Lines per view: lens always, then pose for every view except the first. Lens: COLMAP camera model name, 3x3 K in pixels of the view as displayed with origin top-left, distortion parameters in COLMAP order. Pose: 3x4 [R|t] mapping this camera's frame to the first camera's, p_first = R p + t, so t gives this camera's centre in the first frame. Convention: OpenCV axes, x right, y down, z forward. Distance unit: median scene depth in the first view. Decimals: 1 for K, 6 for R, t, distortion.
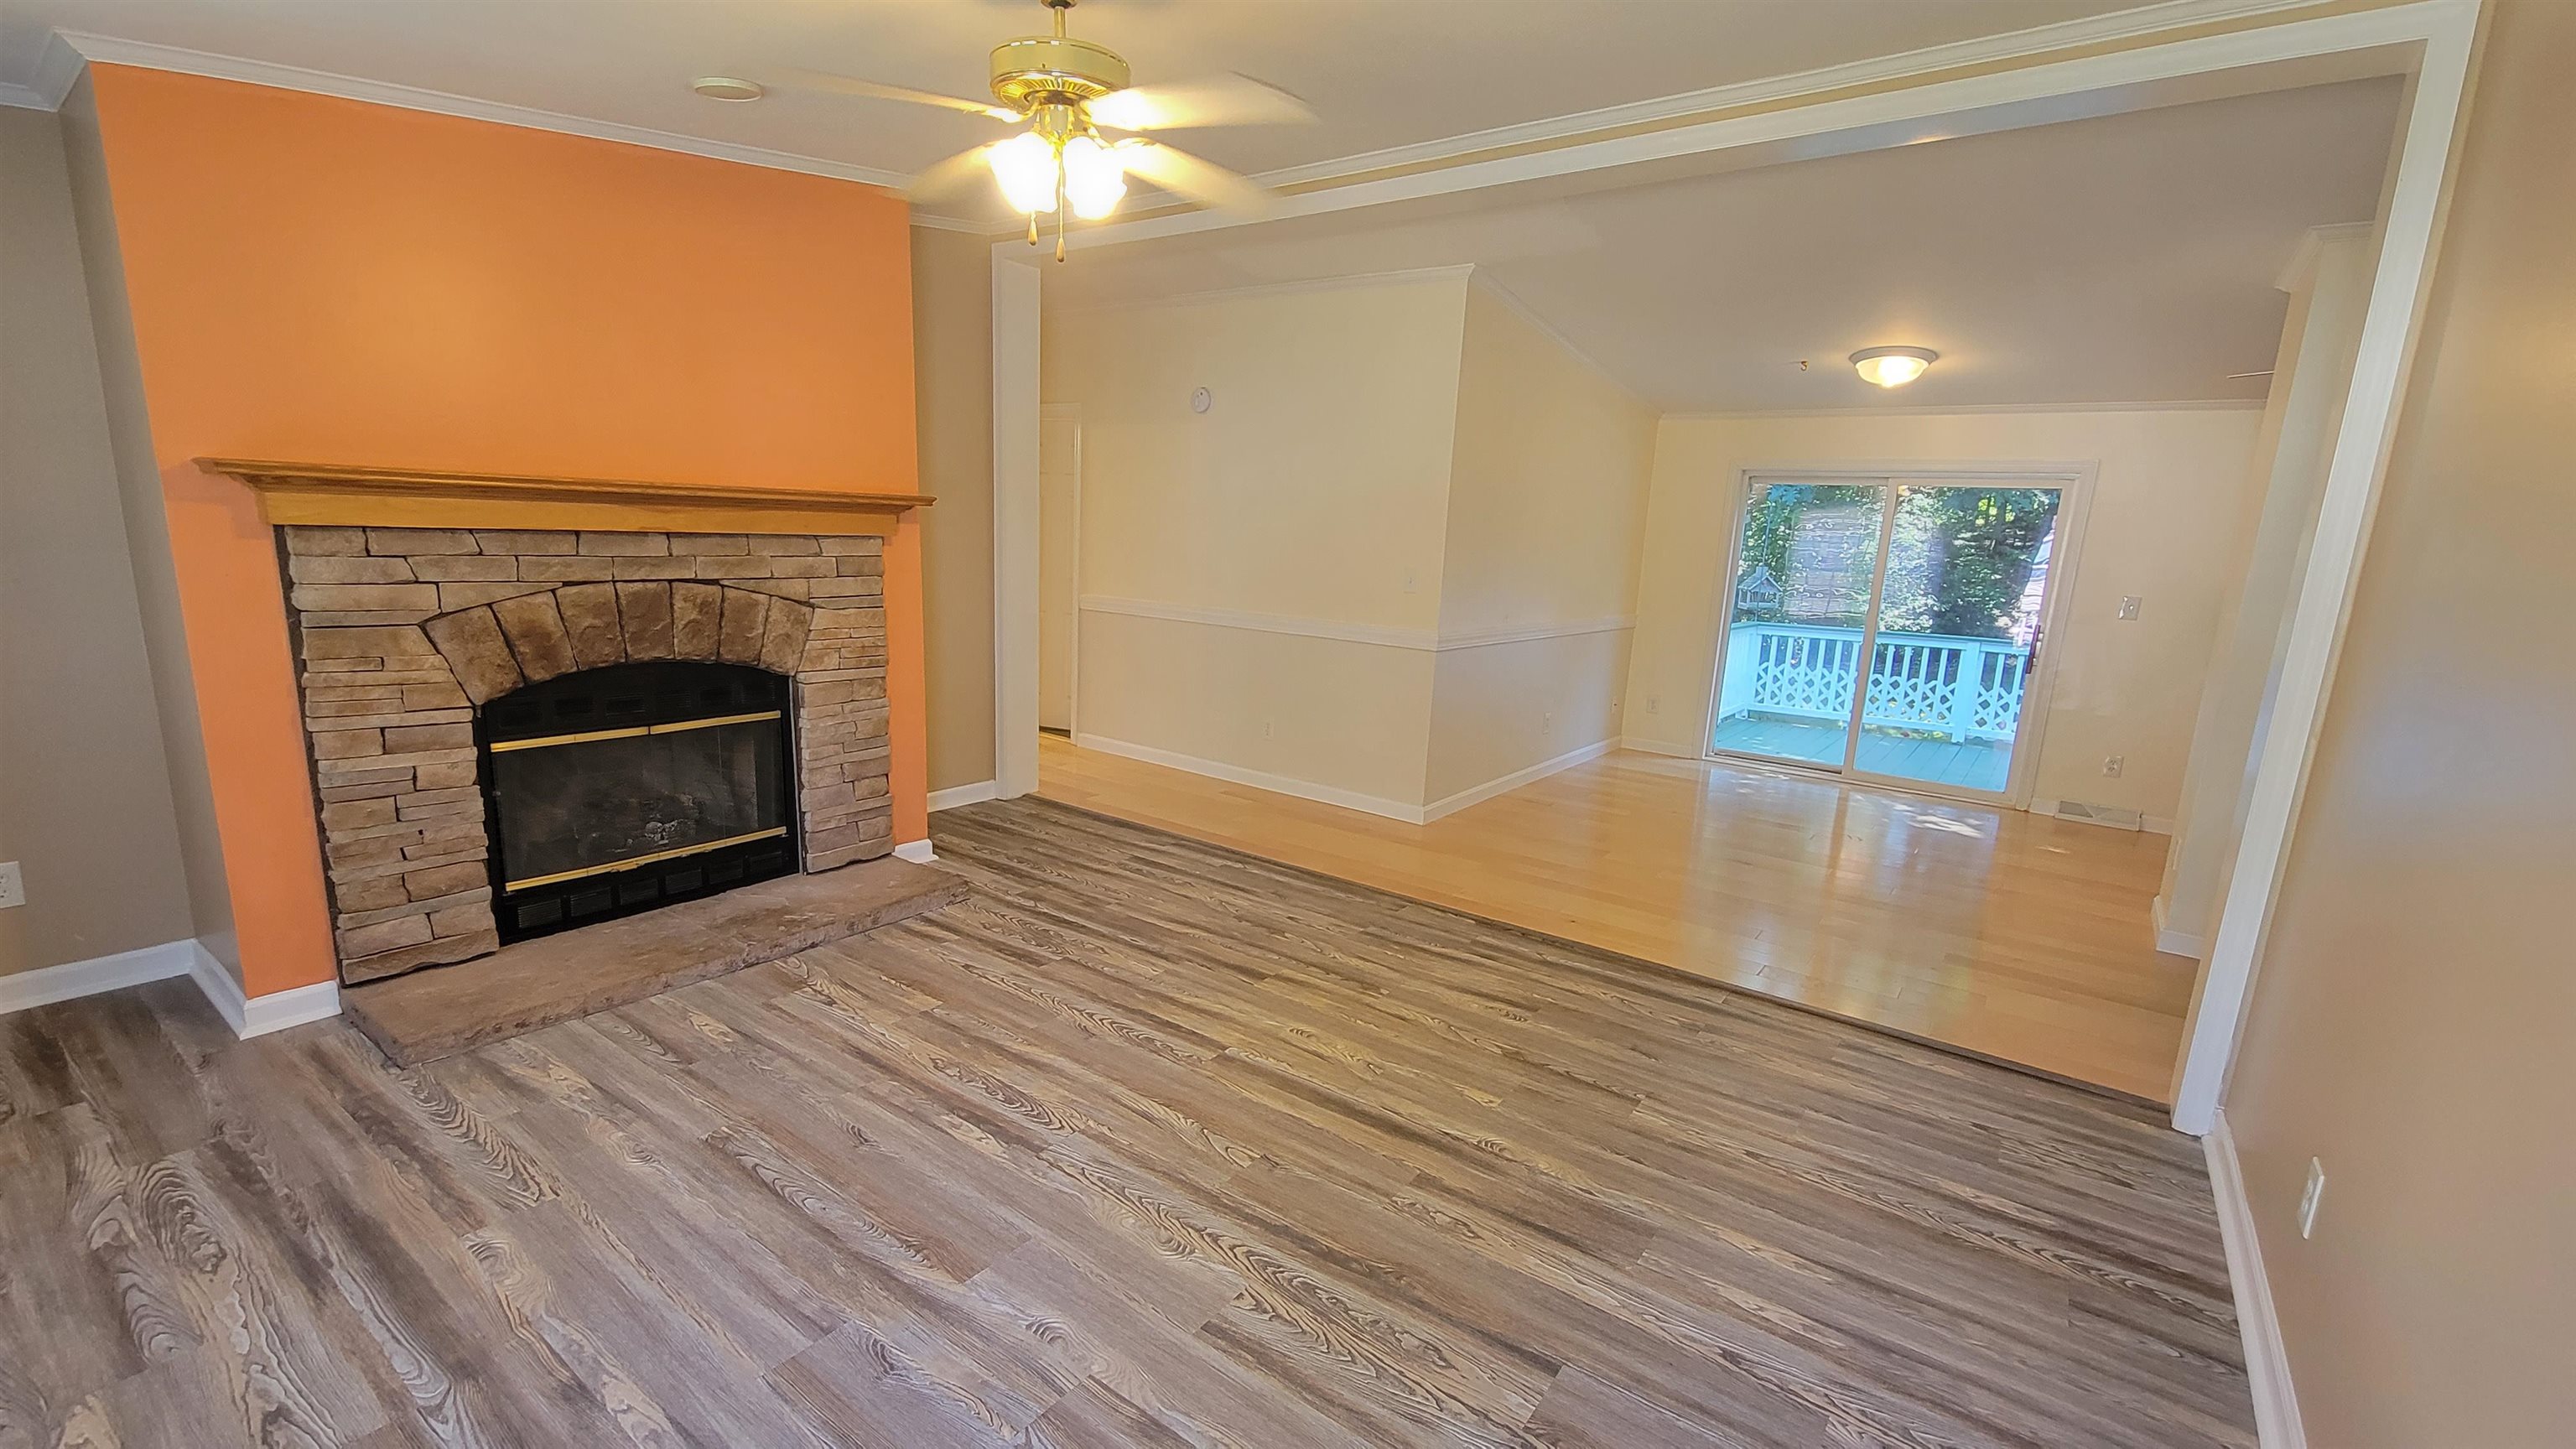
lens RADIAL K [[1072.5, 0, 1284.7], [0, 1072.5, 754.1], [0, 0, 1]] dist [-0.002031, -0.000482]
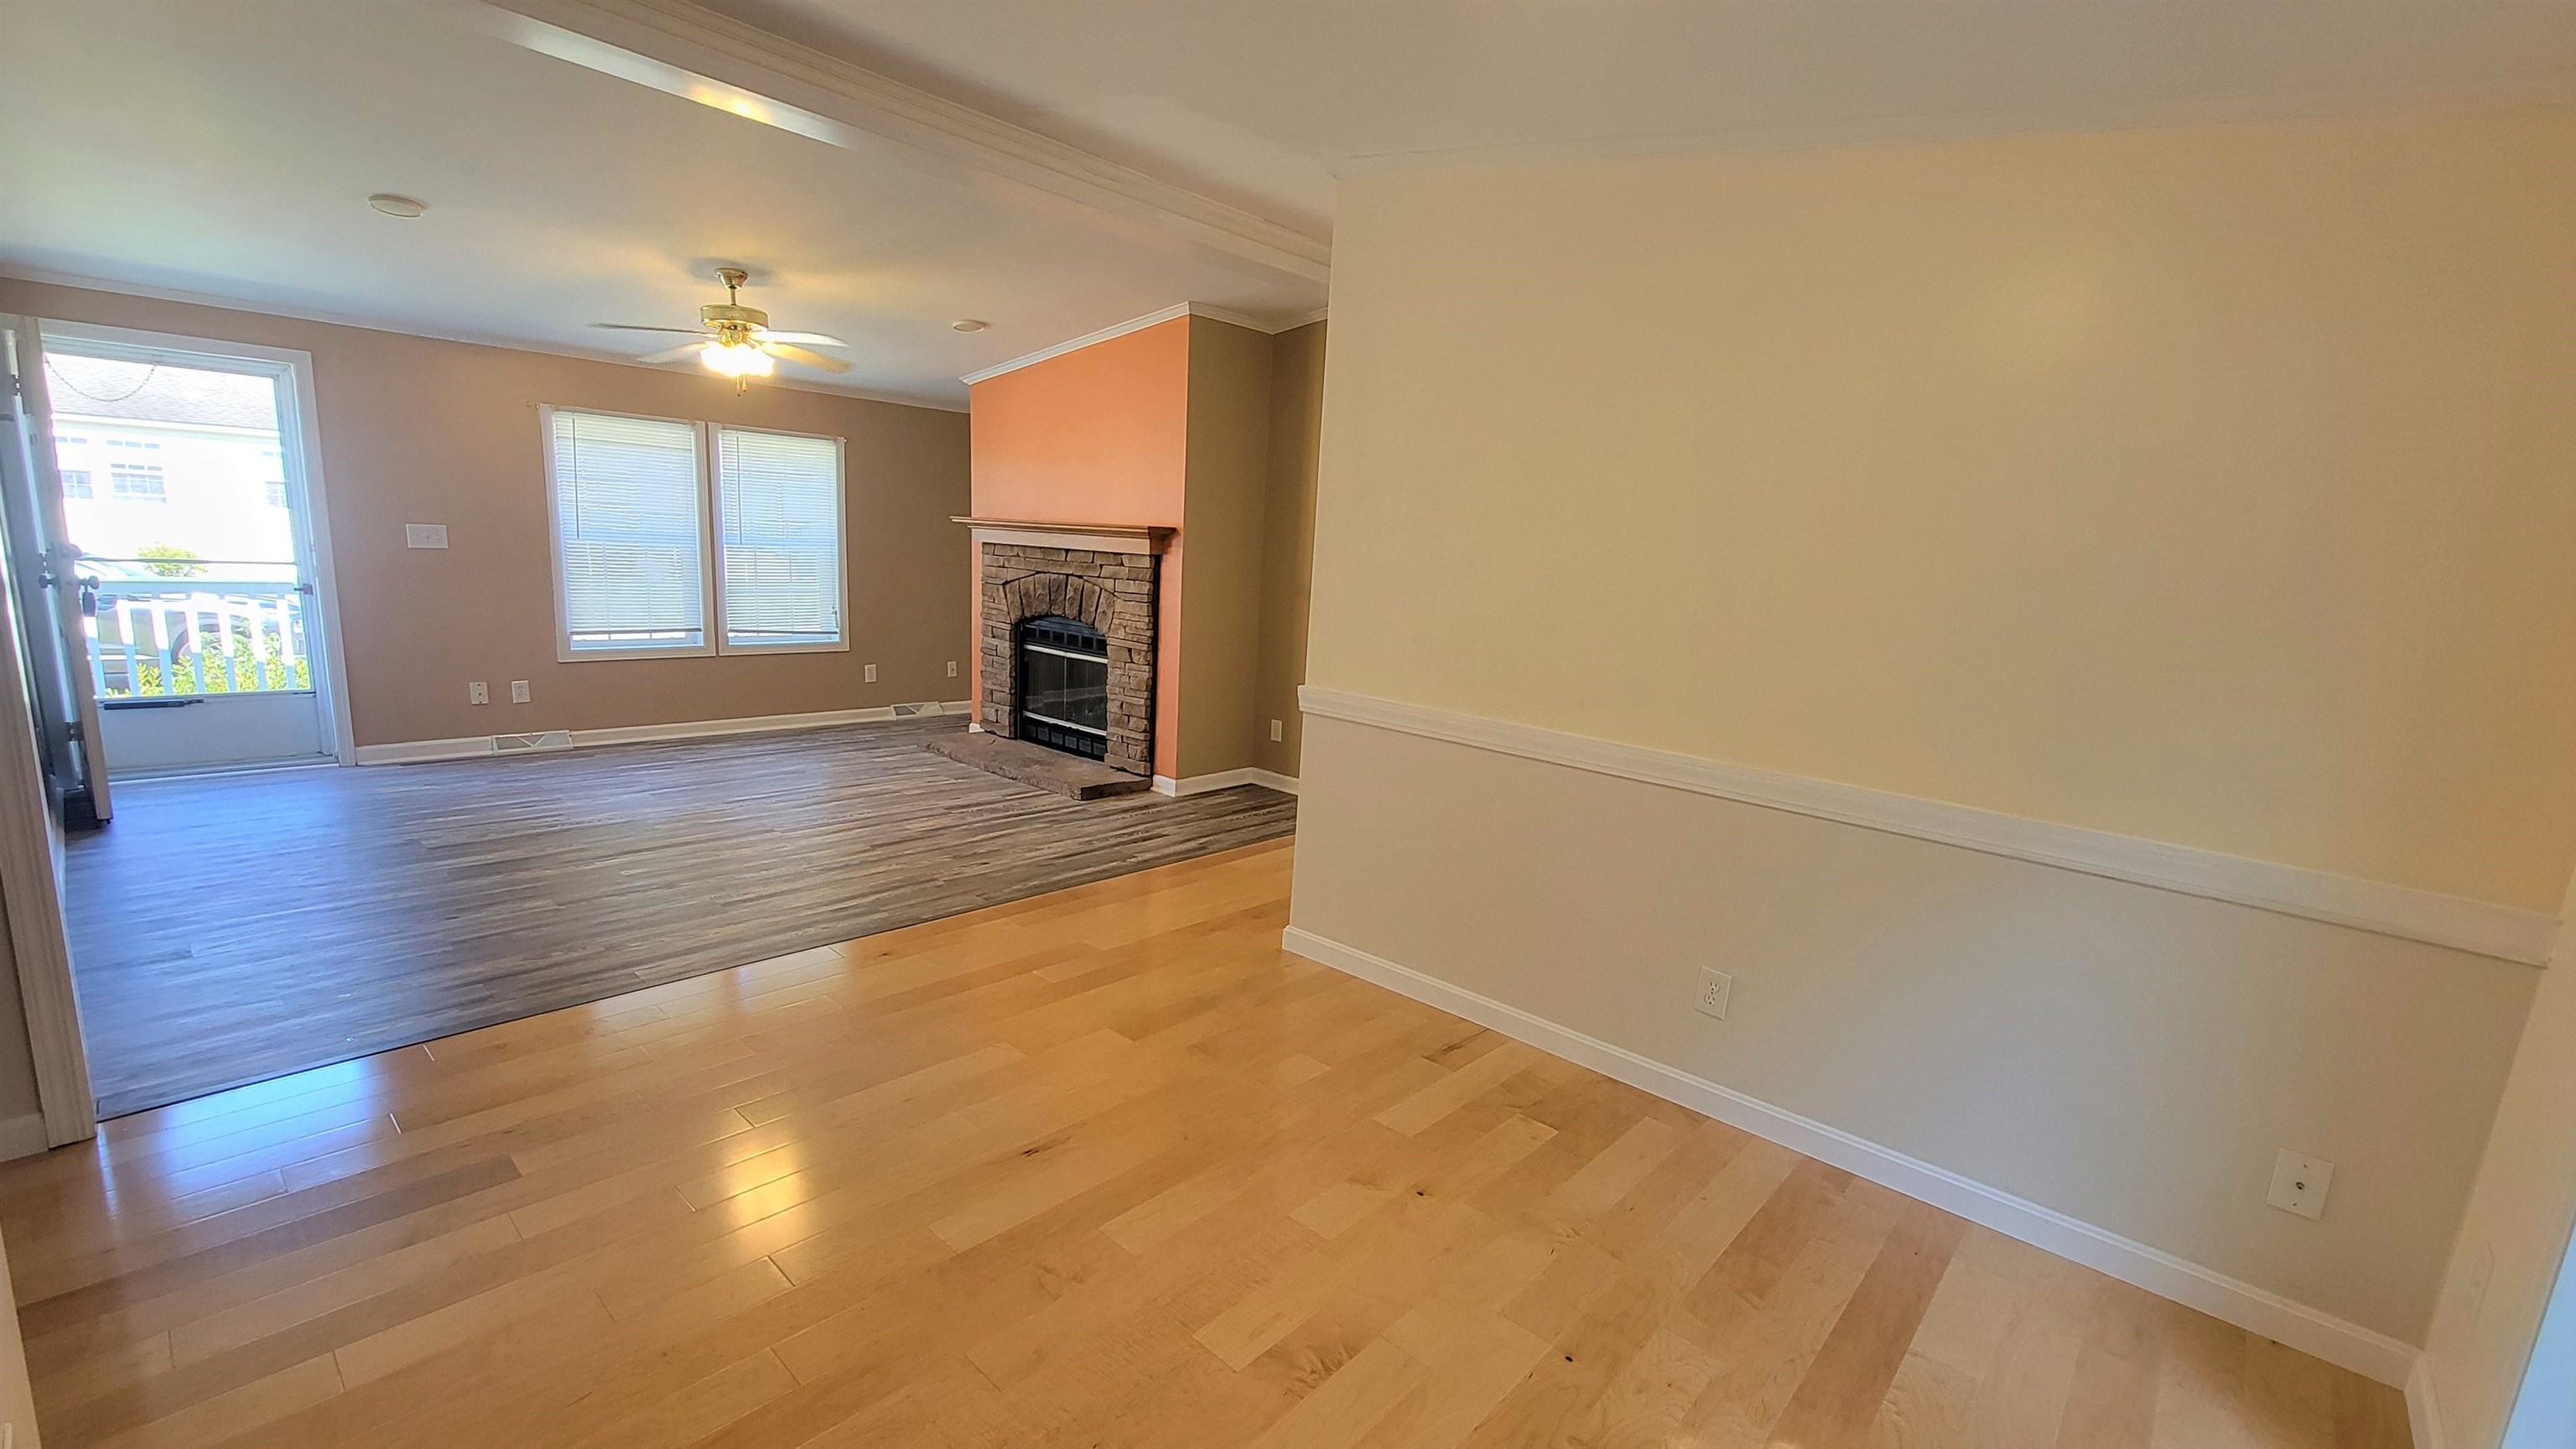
lens RADIAL K [[1072.5, 0, 1284.7], [0, 1072.5, 754.1], [0, 0, 1]] dist [-0.002031, -0.000482]
pose [[-0.097113, 0.142214, -0.985060, 1.355110], [-0.269827, 0.948910, 0.163596, -0.290760], [0.957999, 0.281683, -0.053778, 1.653653]]
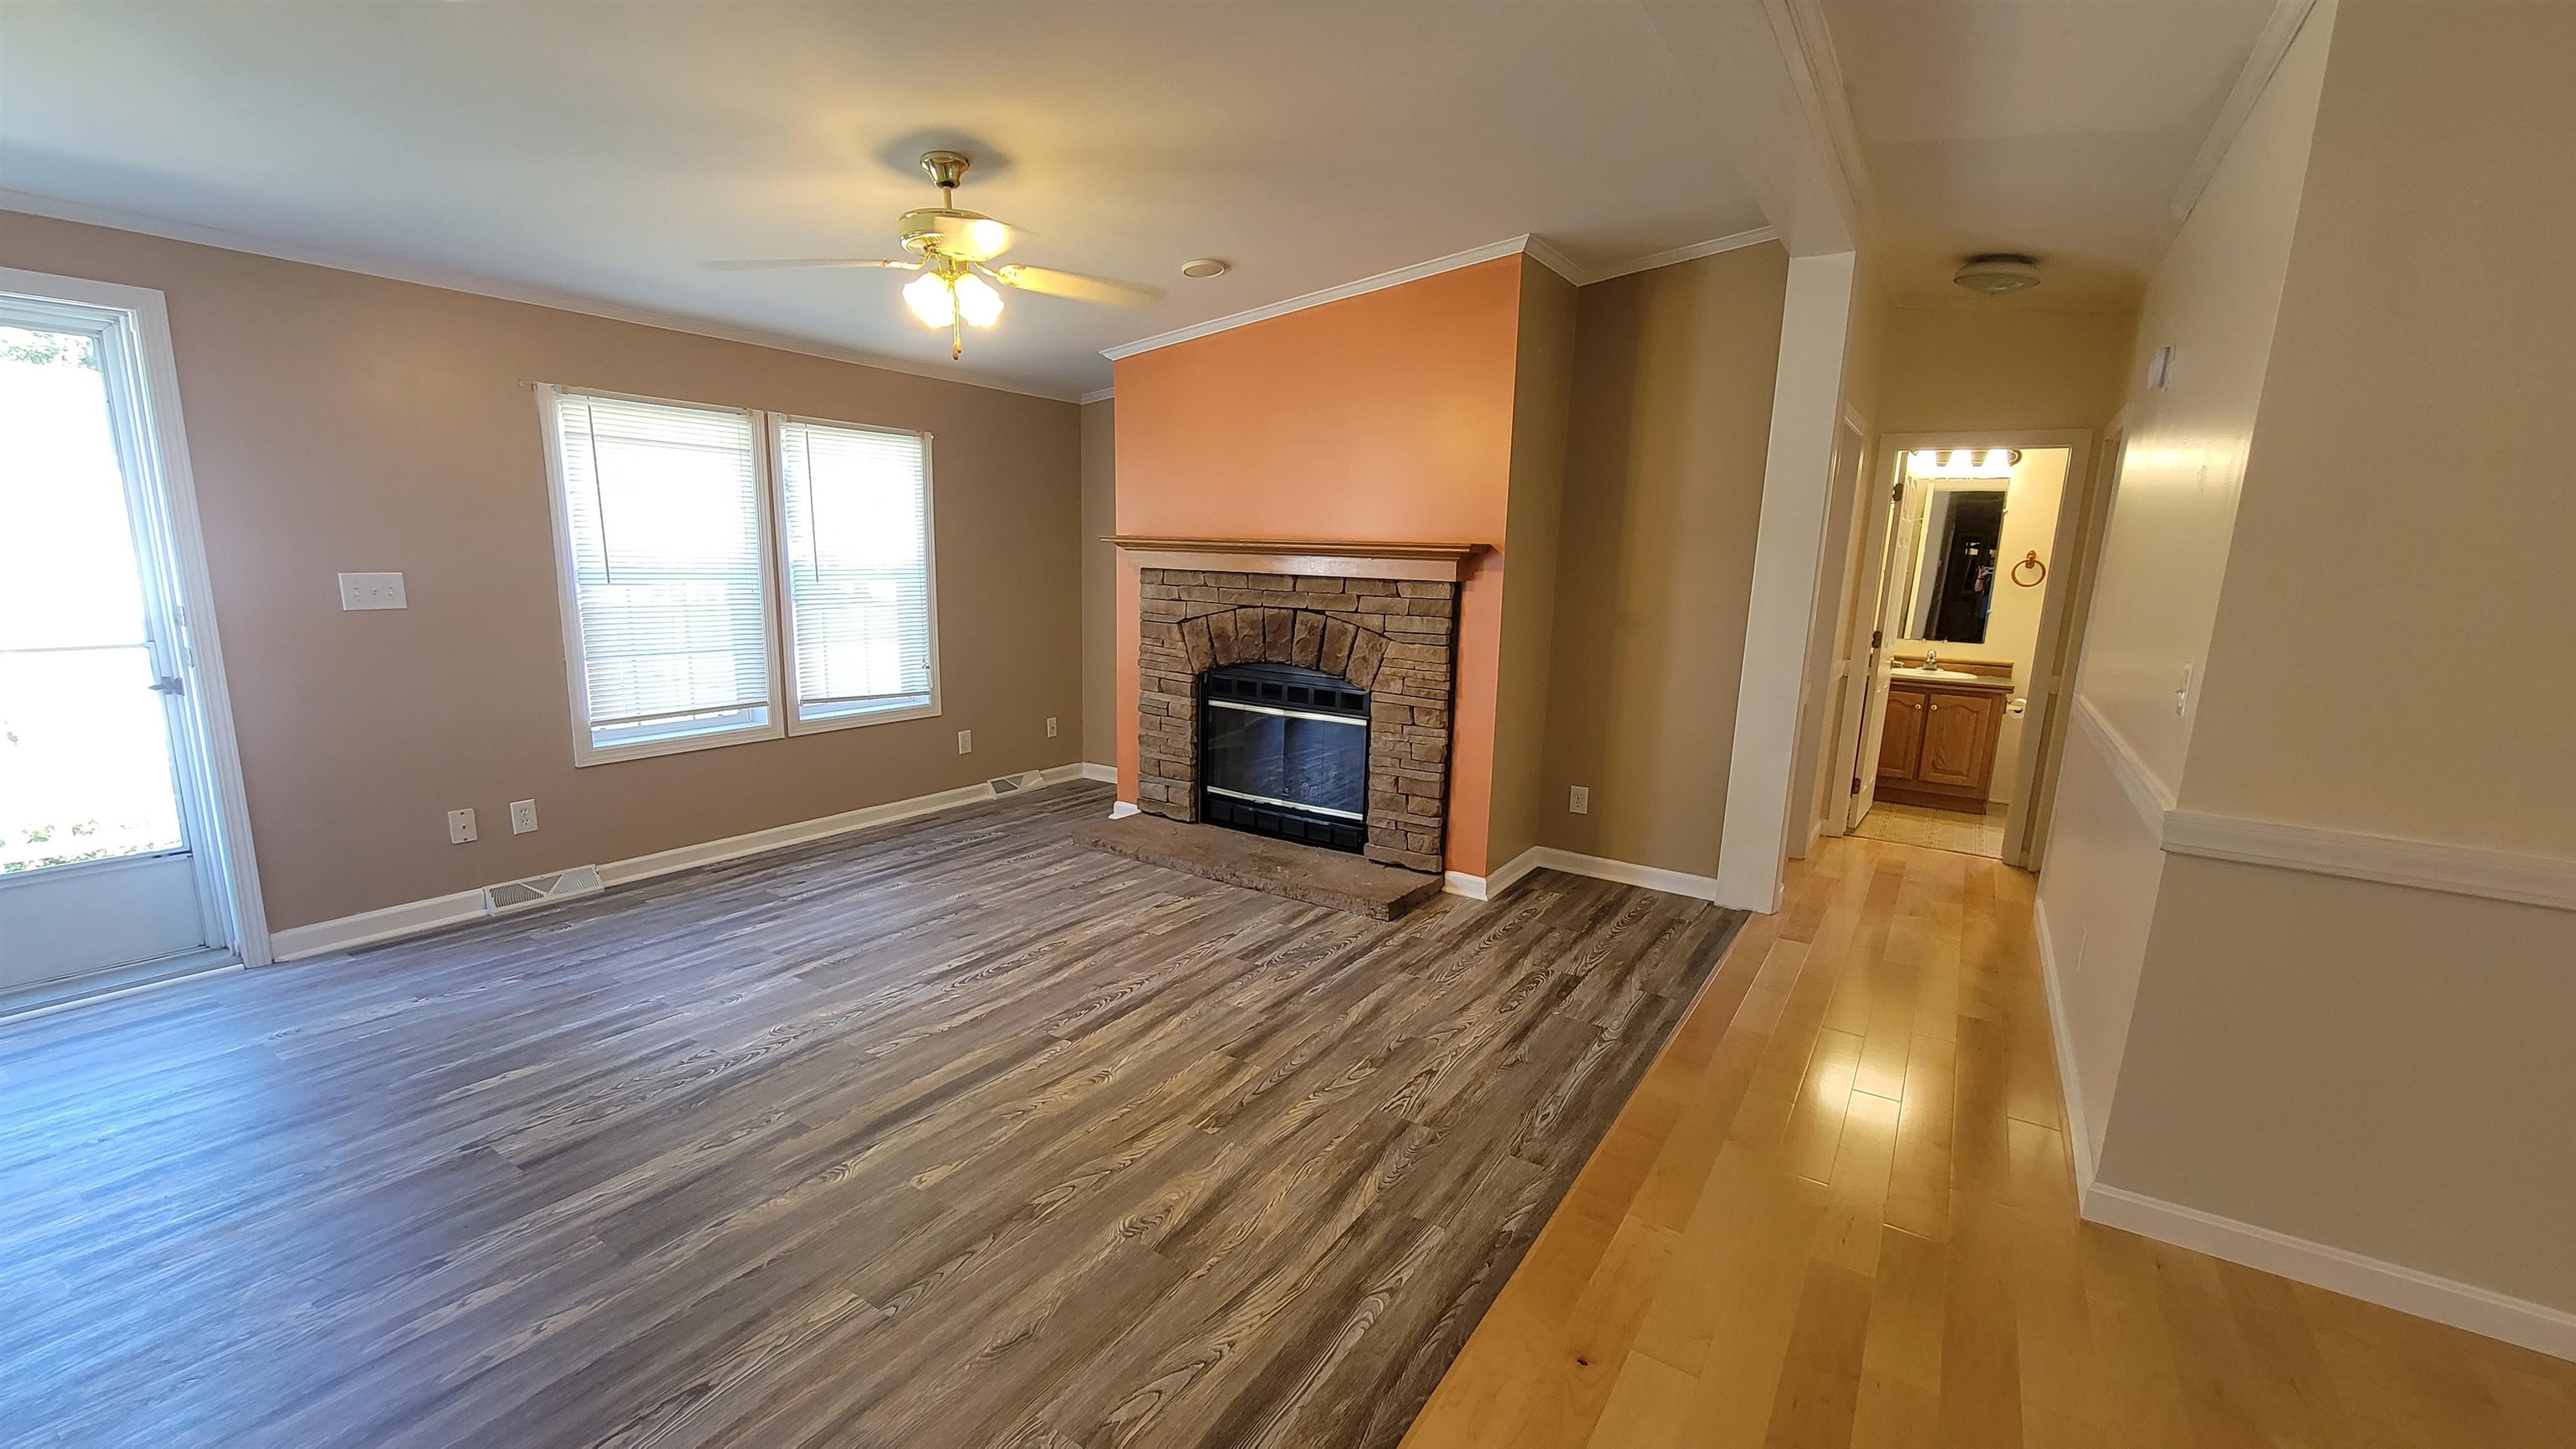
lens RADIAL K [[1039.5, 0, 1283.1], [0, 1039.5, 750.9], [0, 0, 1]] dist [-0.000911, -0.000368]
pose [[0.054486, 0.147570, -0.987550, 0.851103], [-0.237012, 0.962665, 0.130774, -0.167980], [0.969978, 0.226936, 0.087428, 0.968737]]
